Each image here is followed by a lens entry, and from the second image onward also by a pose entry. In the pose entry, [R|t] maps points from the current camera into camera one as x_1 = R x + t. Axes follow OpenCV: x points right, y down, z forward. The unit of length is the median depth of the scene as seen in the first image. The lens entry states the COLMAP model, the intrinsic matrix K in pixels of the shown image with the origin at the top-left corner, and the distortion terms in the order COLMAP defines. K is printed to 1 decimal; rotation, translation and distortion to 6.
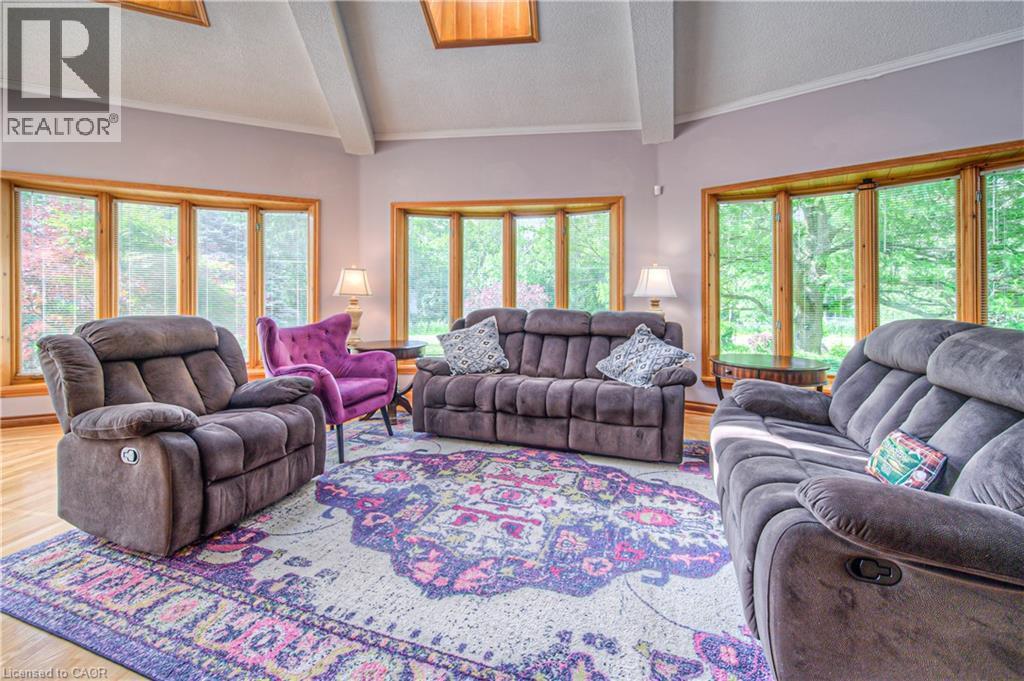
lens RADIAL K [[404.7, 0, 512.8], [0, 404.7, 305.8], [0, 0, 1]] dist [0.000519, -0.000008]
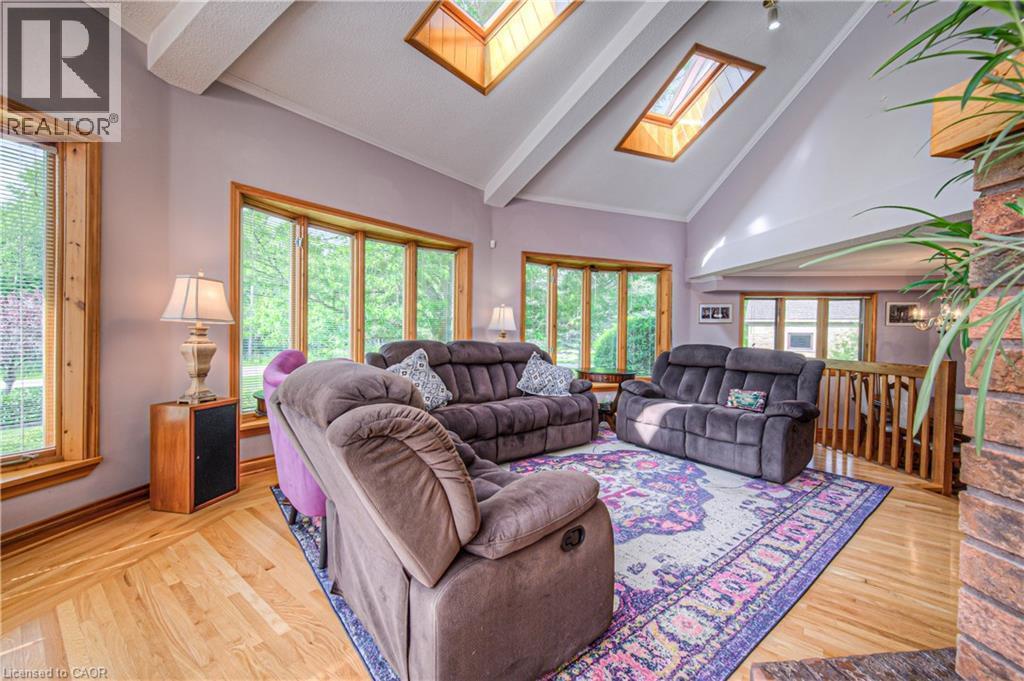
lens RADIAL K [[404.7, 0, 513.2], [0, 404.7, 340.8], [0, 0, 1]] dist [0.000519, -0.000008]
pose [[0.543473, -0.009770, 0.839370, -1.739639], [-0.002774, 0.999906, 0.013435, -0.013849], [-0.839422, -0.009630, 0.543394, 0.718636]]
